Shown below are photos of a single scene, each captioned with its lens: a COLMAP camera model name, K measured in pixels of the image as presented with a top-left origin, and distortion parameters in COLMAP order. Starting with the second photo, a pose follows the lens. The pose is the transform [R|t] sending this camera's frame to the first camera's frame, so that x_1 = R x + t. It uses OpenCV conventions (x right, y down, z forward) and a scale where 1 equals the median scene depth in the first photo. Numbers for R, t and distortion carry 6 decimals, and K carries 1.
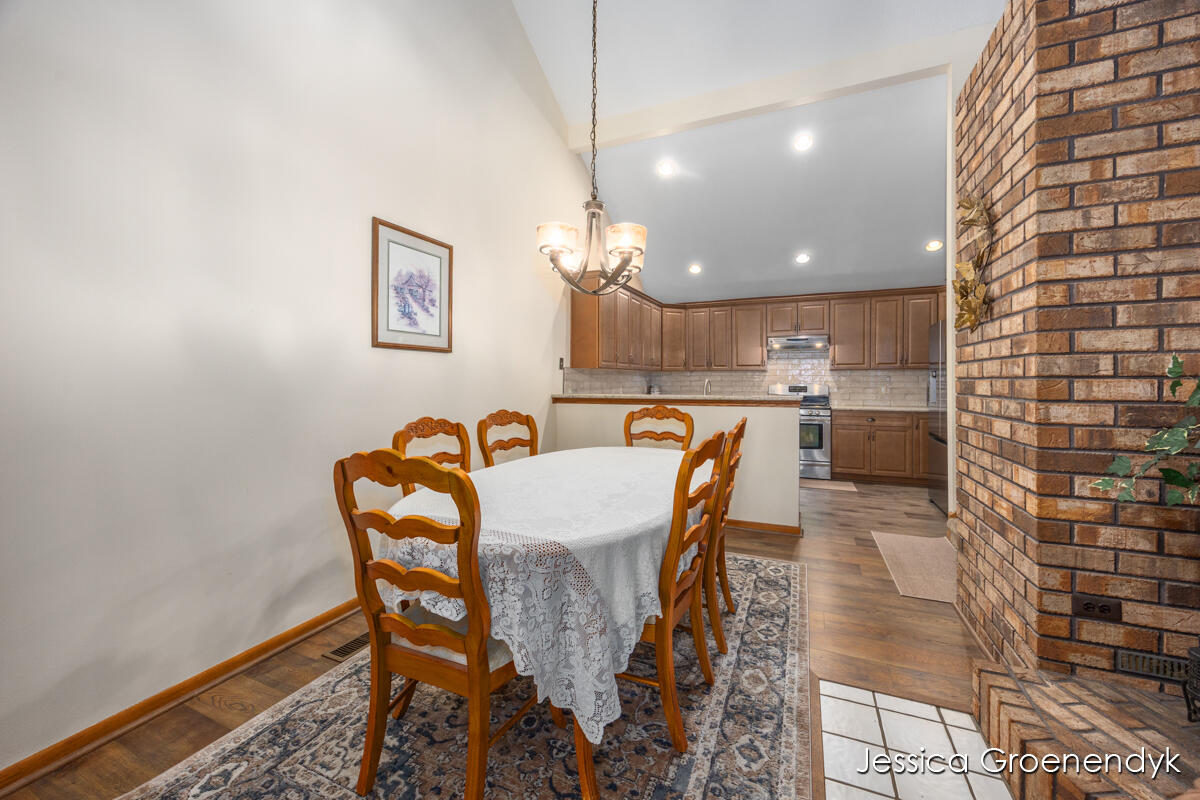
lens RADIAL K [[465.3, 0, 594.7], [0, 465.3, 383.8], [0, 0, 1]] dist [-0.004929, -0.000673]
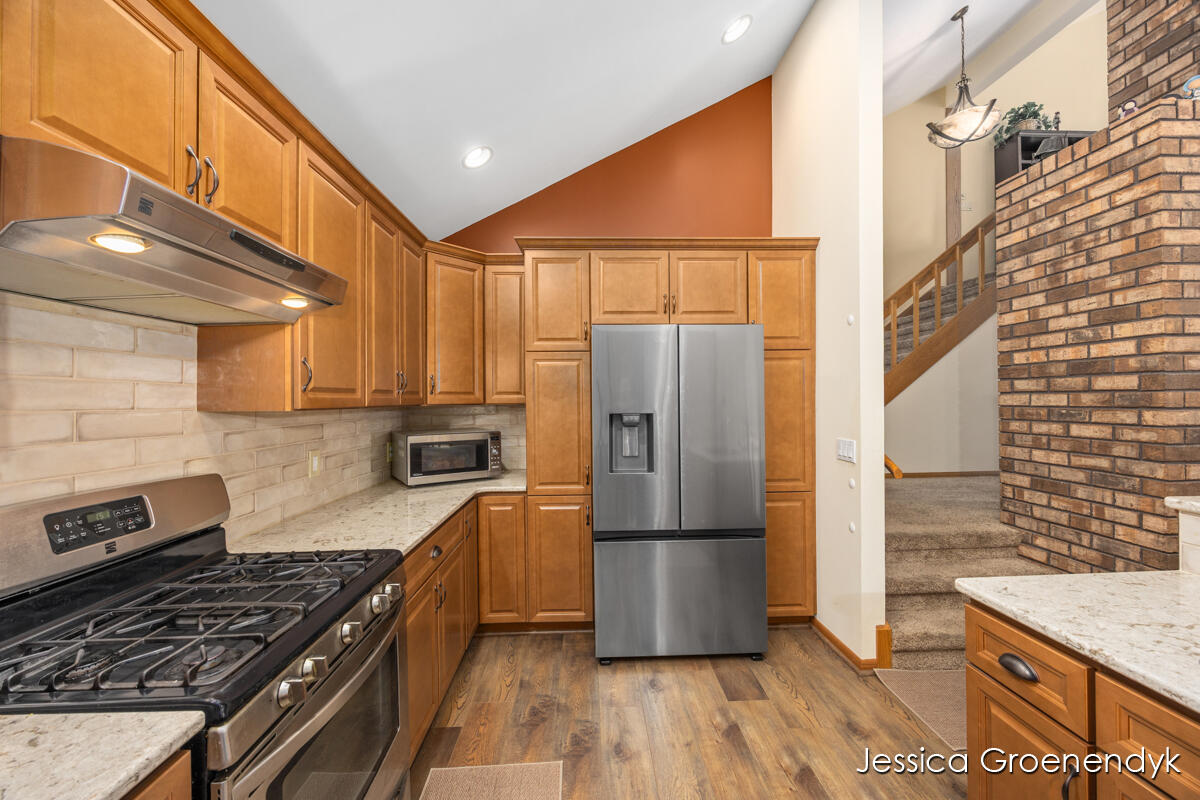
lens RADIAL K [[456.1, 0, 612.1], [0, 456.1, 397.2], [0, 0, 1]] dist [-0.006658, 0.001460]
pose [[-0.456202, 0.008351, 0.889837, 0.444469], [0.016709, 0.999860, -0.000817, -0.071167], [-0.889719, 0.014496, -0.456278, 1.985092]]
